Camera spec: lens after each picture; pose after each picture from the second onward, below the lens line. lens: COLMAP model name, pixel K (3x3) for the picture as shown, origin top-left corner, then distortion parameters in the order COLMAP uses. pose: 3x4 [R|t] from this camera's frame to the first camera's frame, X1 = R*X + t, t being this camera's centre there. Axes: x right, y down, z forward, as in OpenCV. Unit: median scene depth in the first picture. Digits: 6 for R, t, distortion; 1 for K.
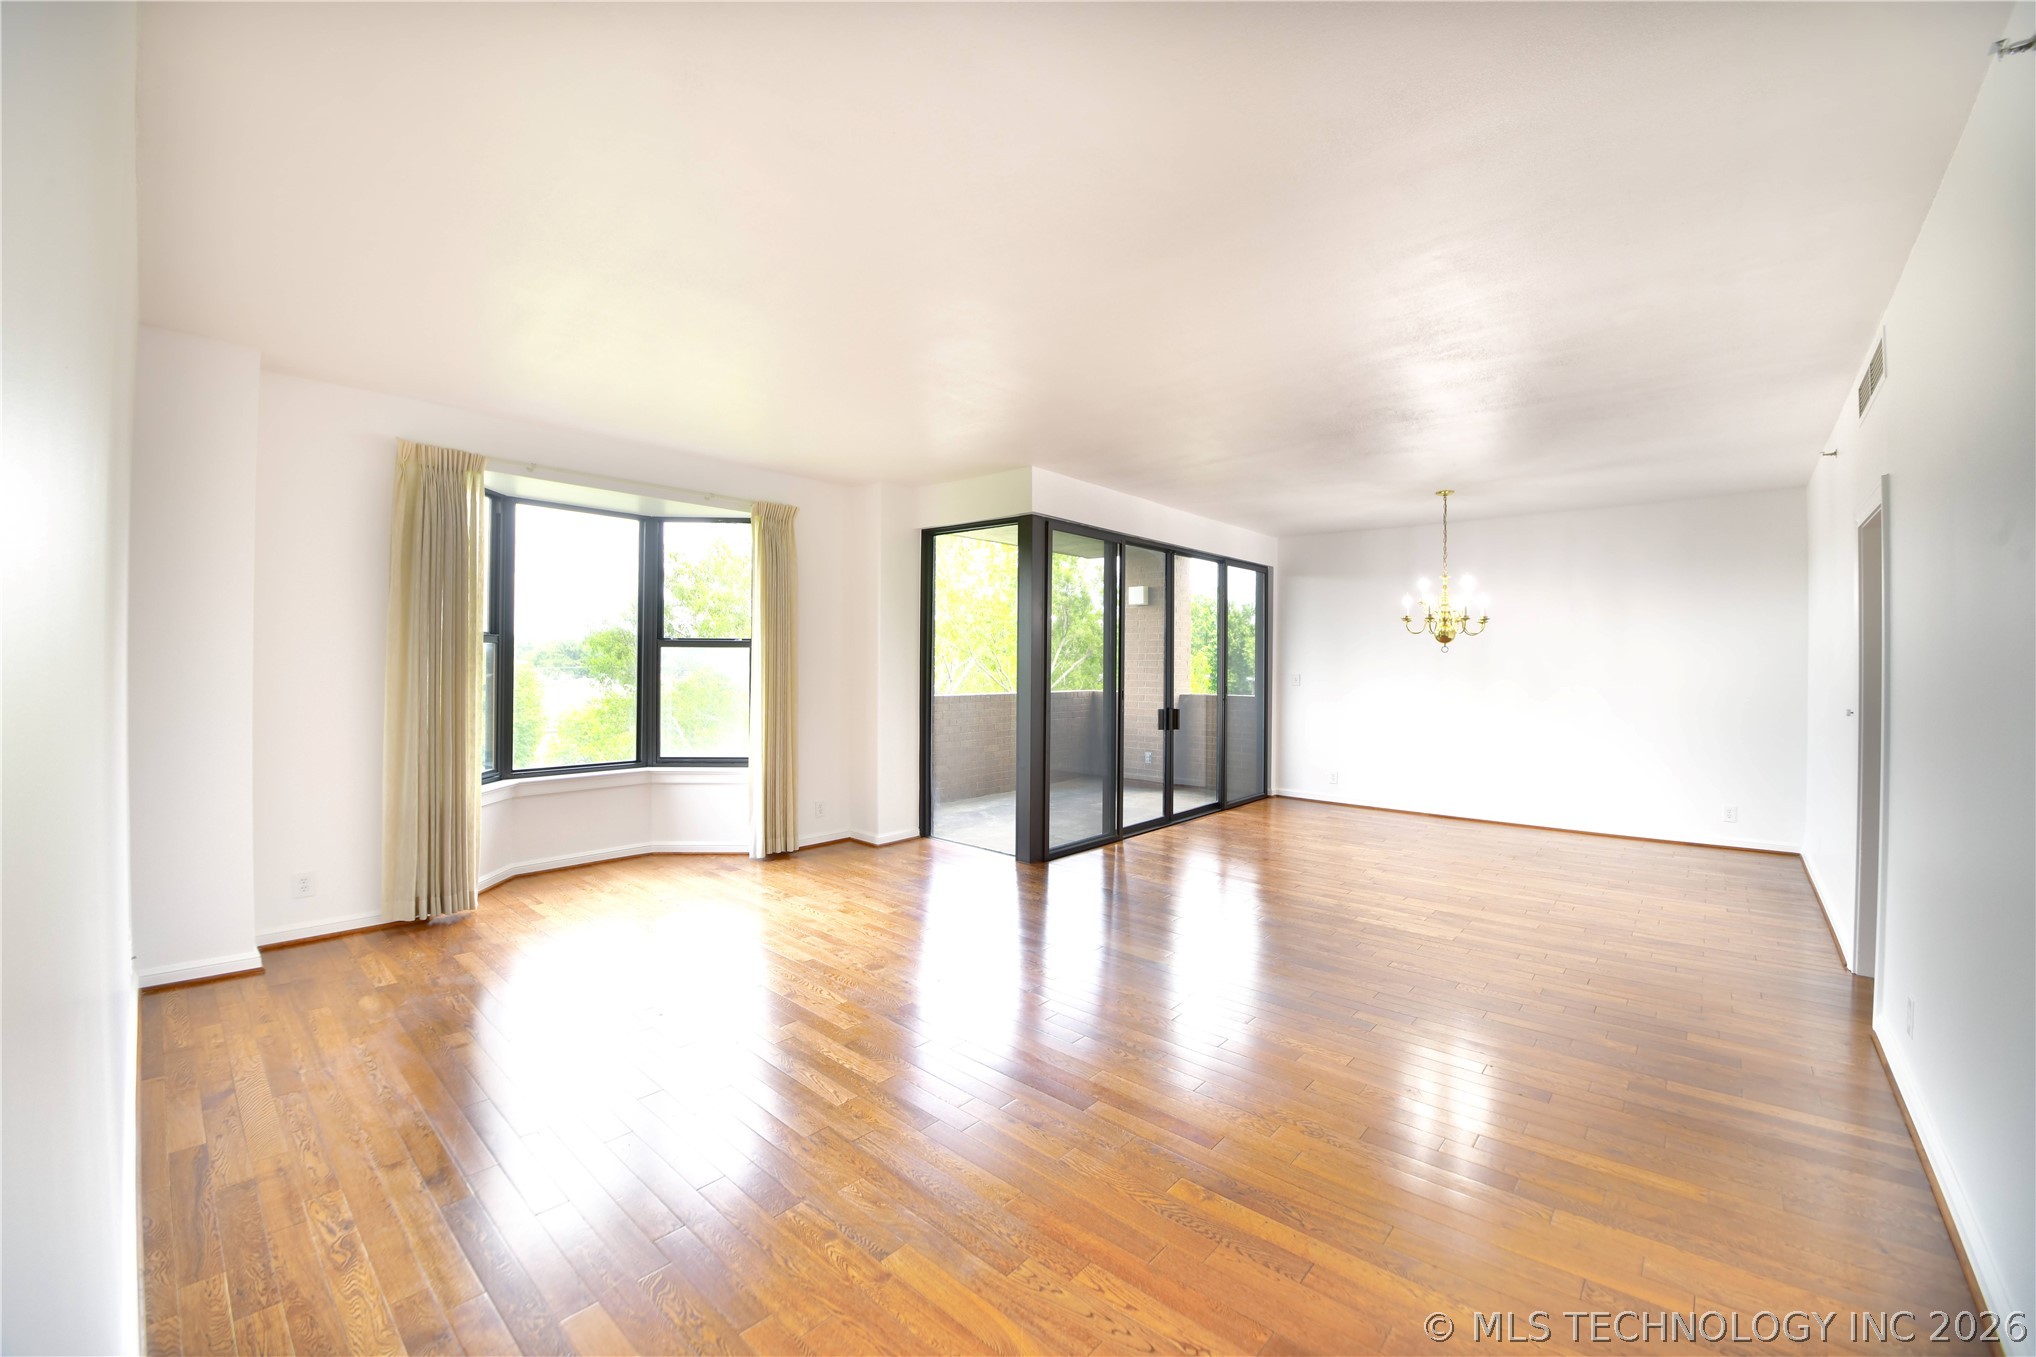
lens RADIAL K [[804.5, 0, 1026.9], [0, 804.5, 665.1], [0, 0, 1]] dist [-0.038665, -0.000363]
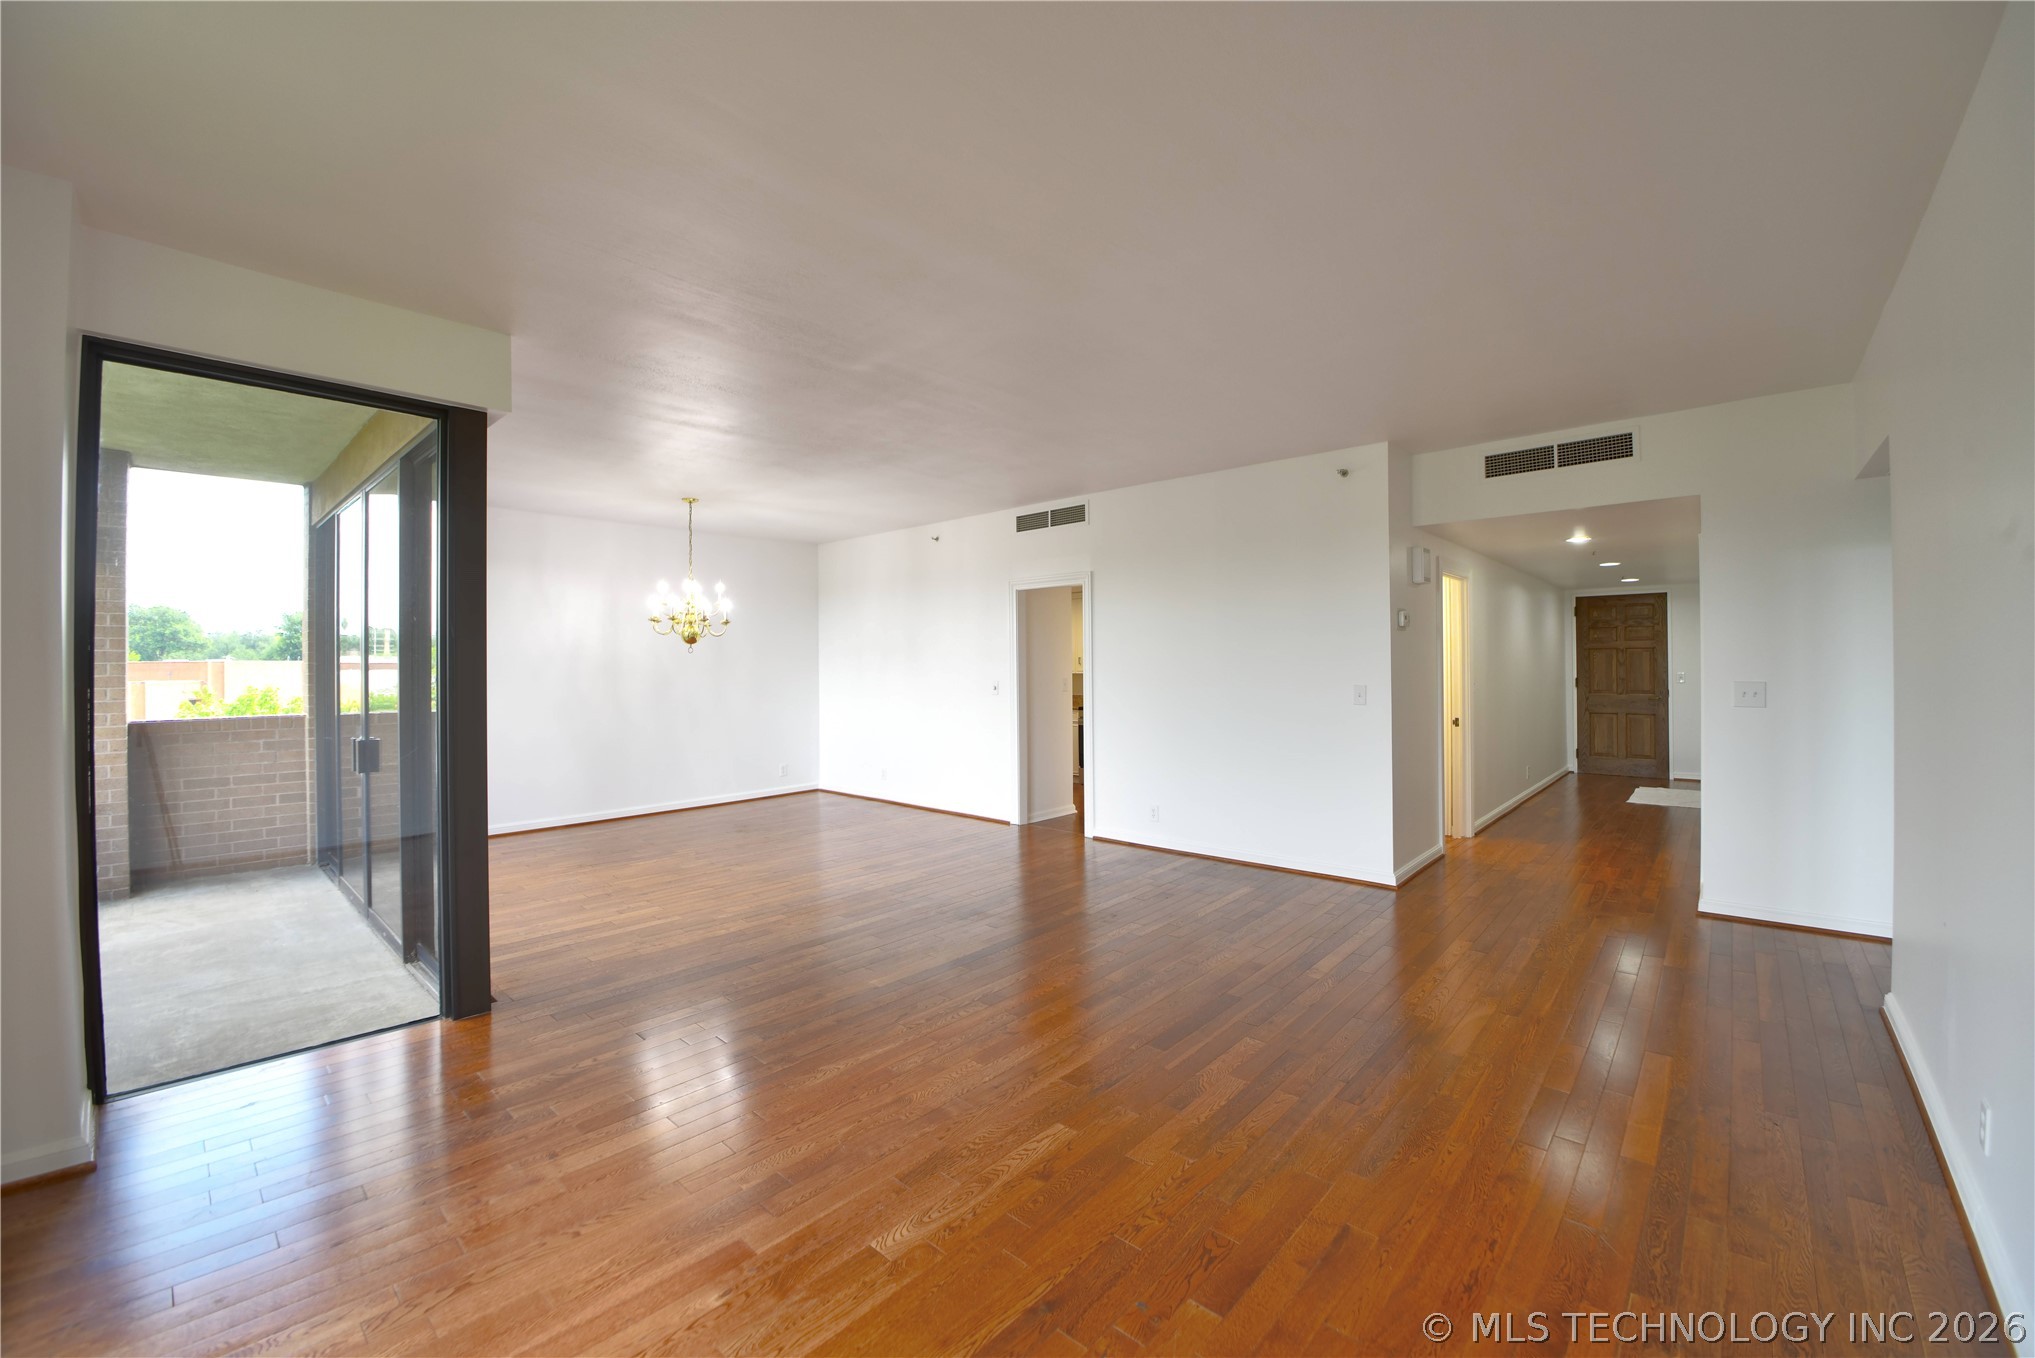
lens RADIAL K [[804.1, 0, 1026.3], [0, 804.1, 665.6], [0, 0, 1]] dist [-0.038665, -0.000363]
pose [[0.007583, -0.001856, 0.999970, -0.625112], [0.008853, 0.999959, 0.001789, 0.003395], [-0.999932, 0.008839, 0.007600, 0.673705]]
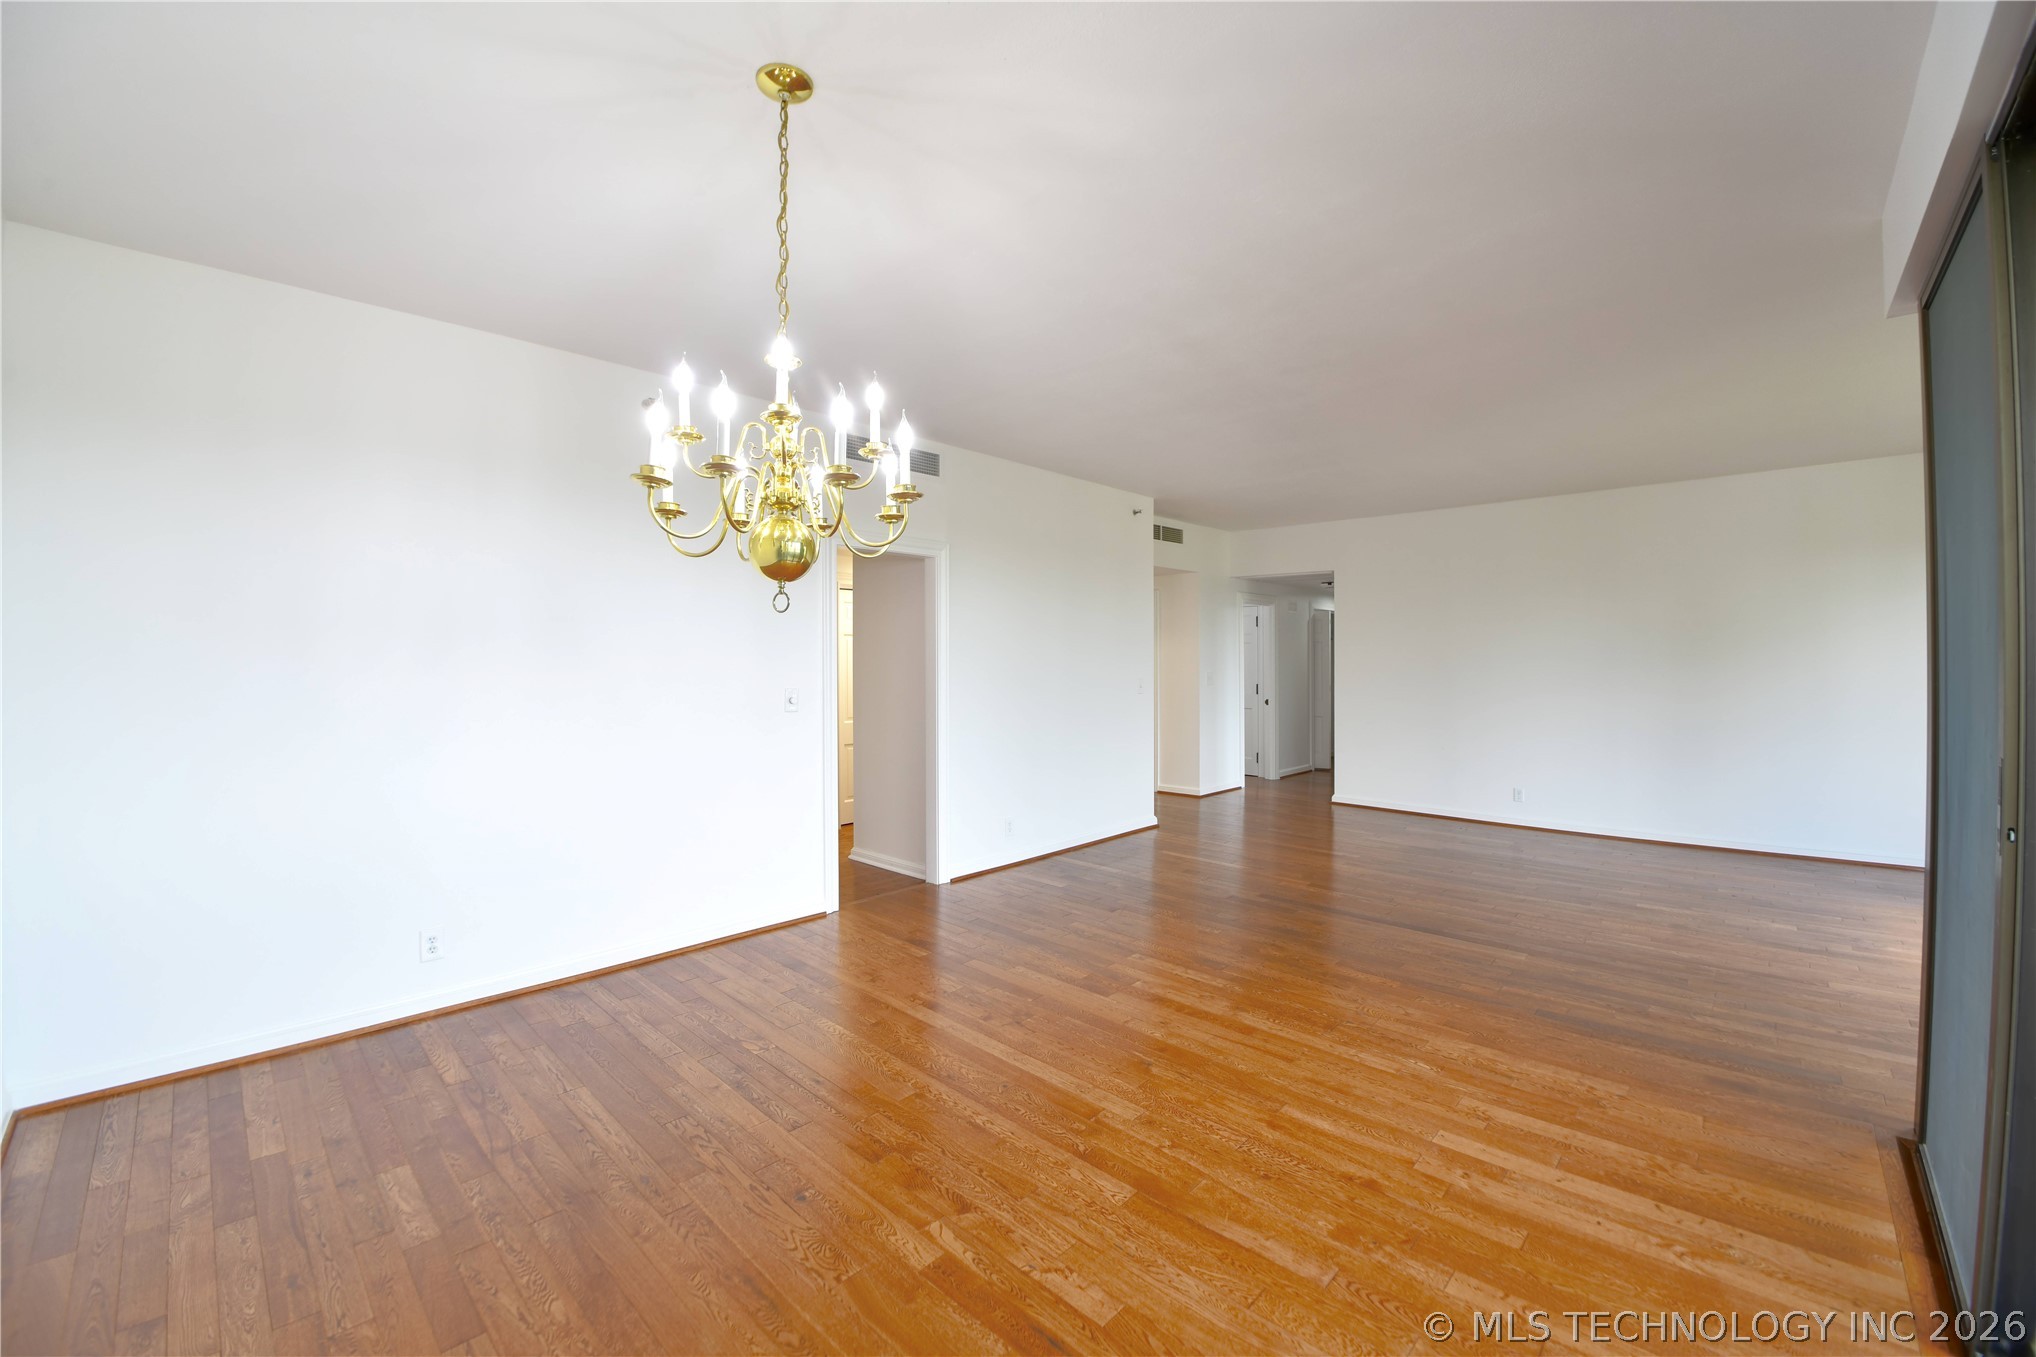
lens RADIAL K [[804.5, 0, 1026.9], [0, 804.5, 665.1], [0, 0, 1]] dist [-0.038665, -0.000363]
pose [[-0.999379, -0.005910, 0.034748, 0.514463], [-0.005596, 0.999943, 0.009134, -0.000745], [-0.034800, 0.008934, -0.999354, 1.574213]]
